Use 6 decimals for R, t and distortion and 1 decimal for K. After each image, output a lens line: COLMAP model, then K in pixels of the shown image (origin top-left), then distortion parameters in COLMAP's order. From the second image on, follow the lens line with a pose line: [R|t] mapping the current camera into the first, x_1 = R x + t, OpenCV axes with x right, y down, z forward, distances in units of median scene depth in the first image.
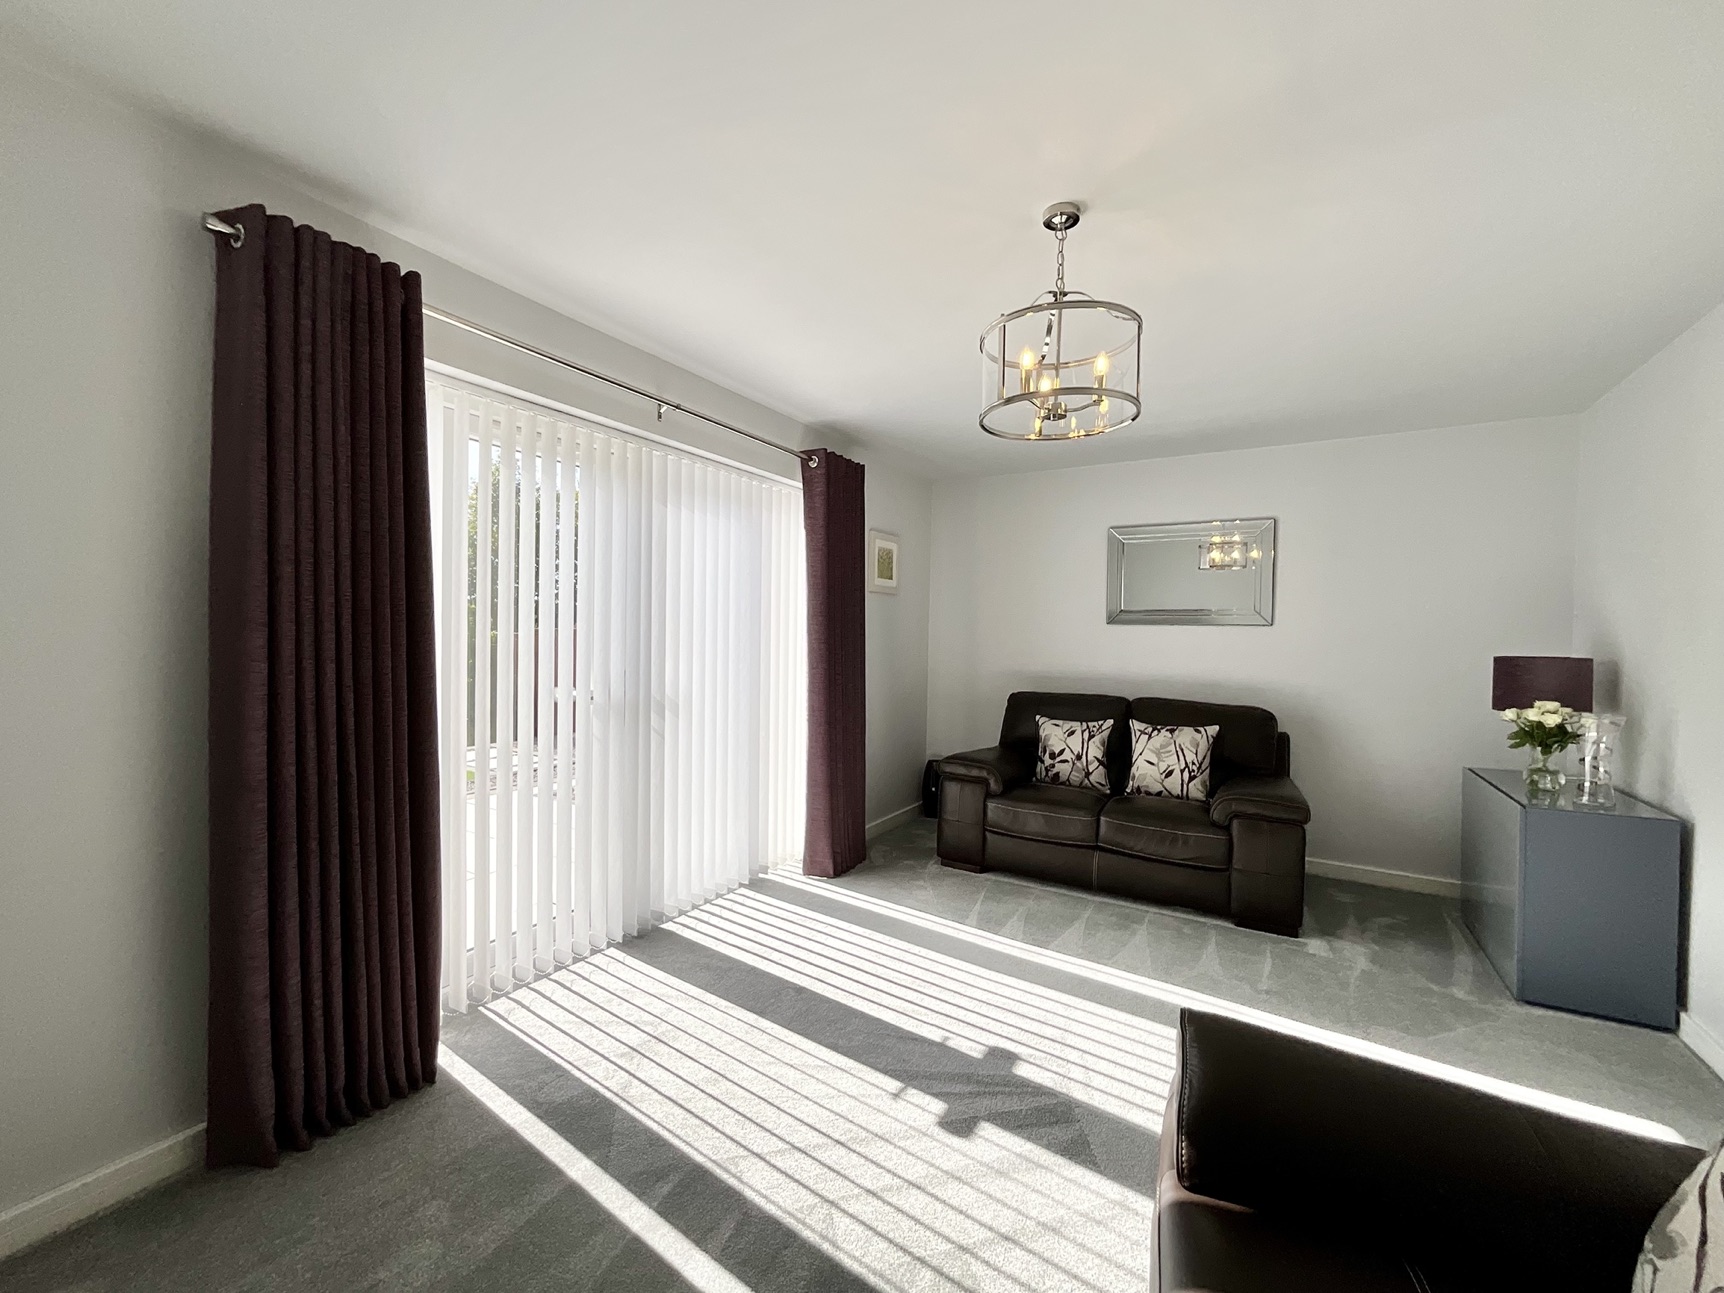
lens RADIAL K [[696.5, 0, 862.4], [0, 696.5, 650.1], [0, 0, 1]] dist [0.000282, 0.000163]
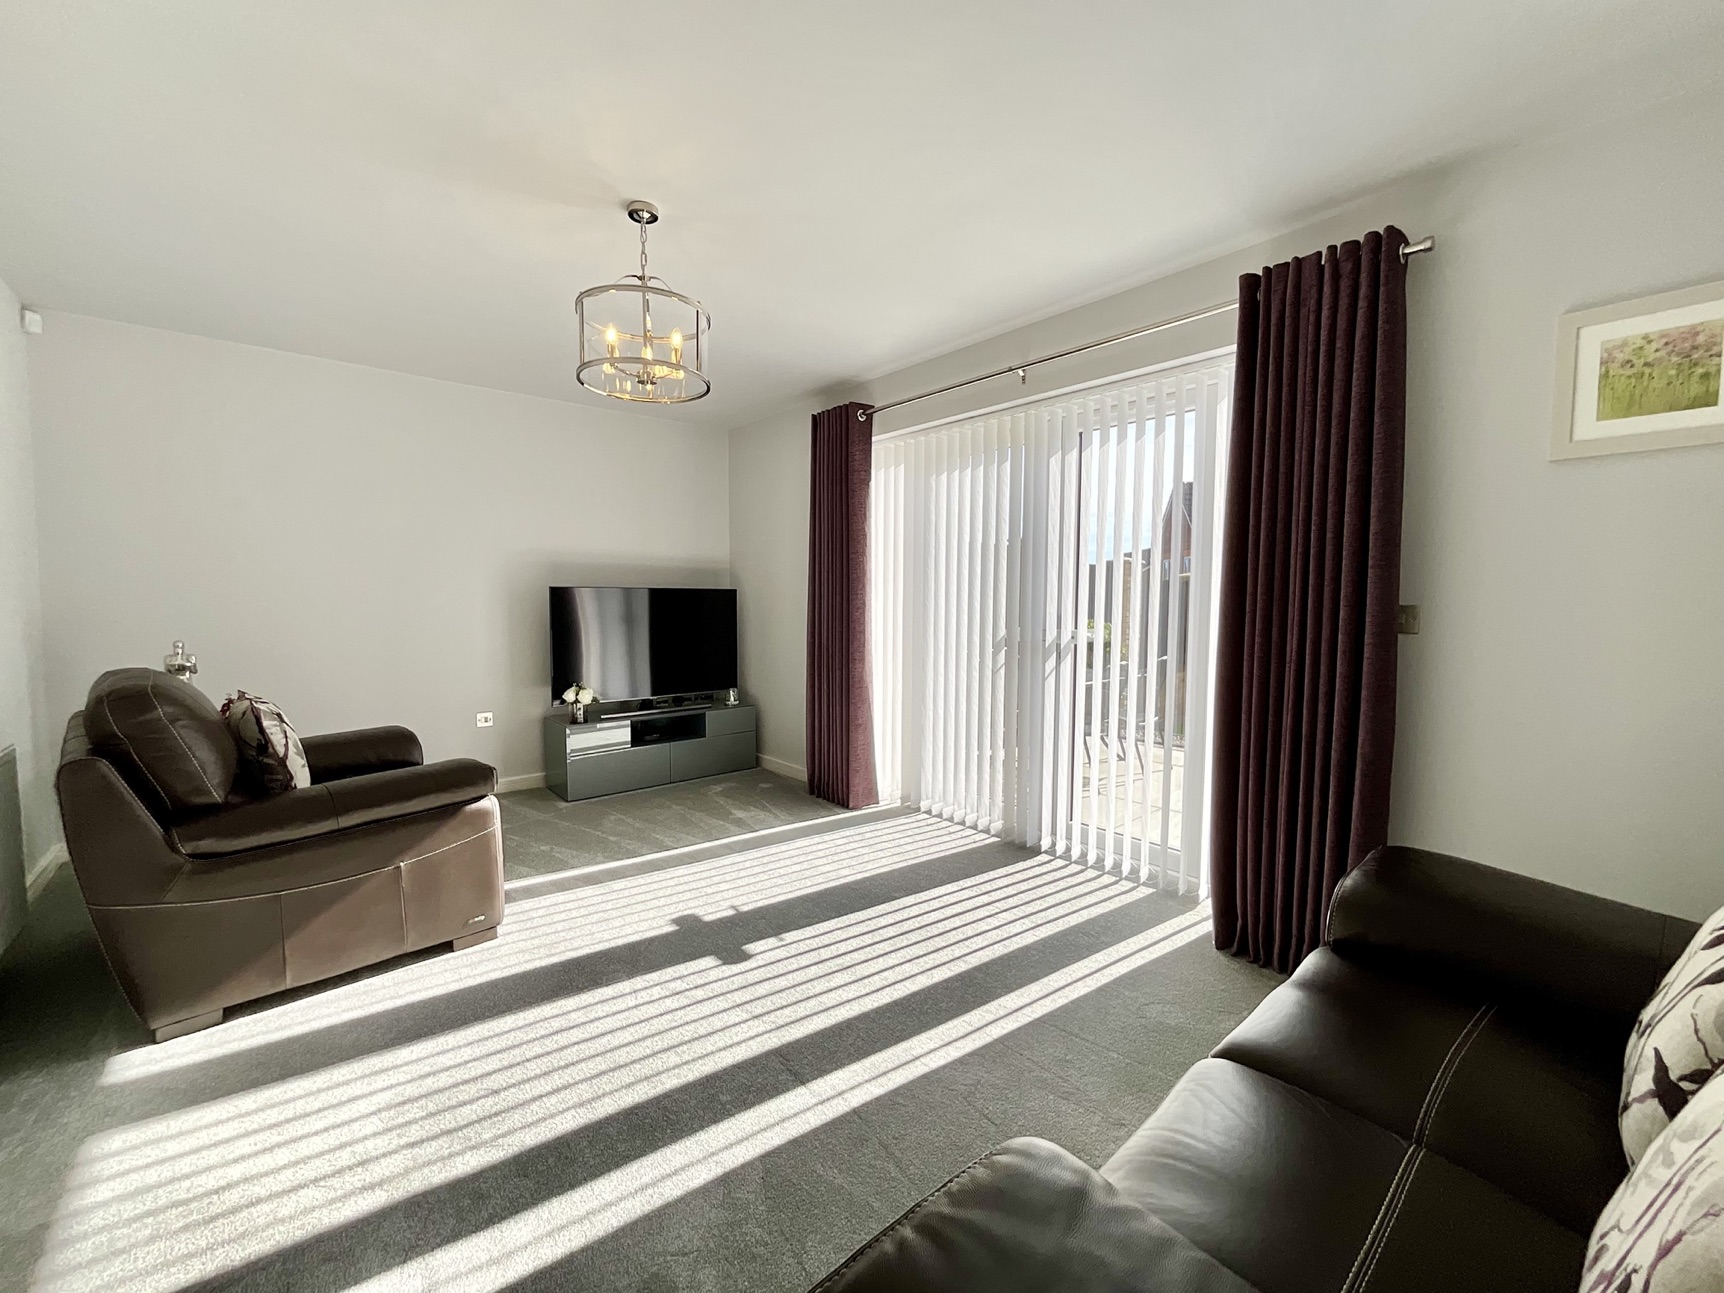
lens RADIAL K [[696.5, 0, 862.4], [0, 696.5, 650.1], [0, 0, 1]] dist [0.000282, 0.000163]
pose [[-0.317742, 0.045476, -0.947086, 0.911646], [-0.036816, 0.997504, 0.060248, 0.034650], [0.947462, 0.054011, -0.315274, 1.211804]]
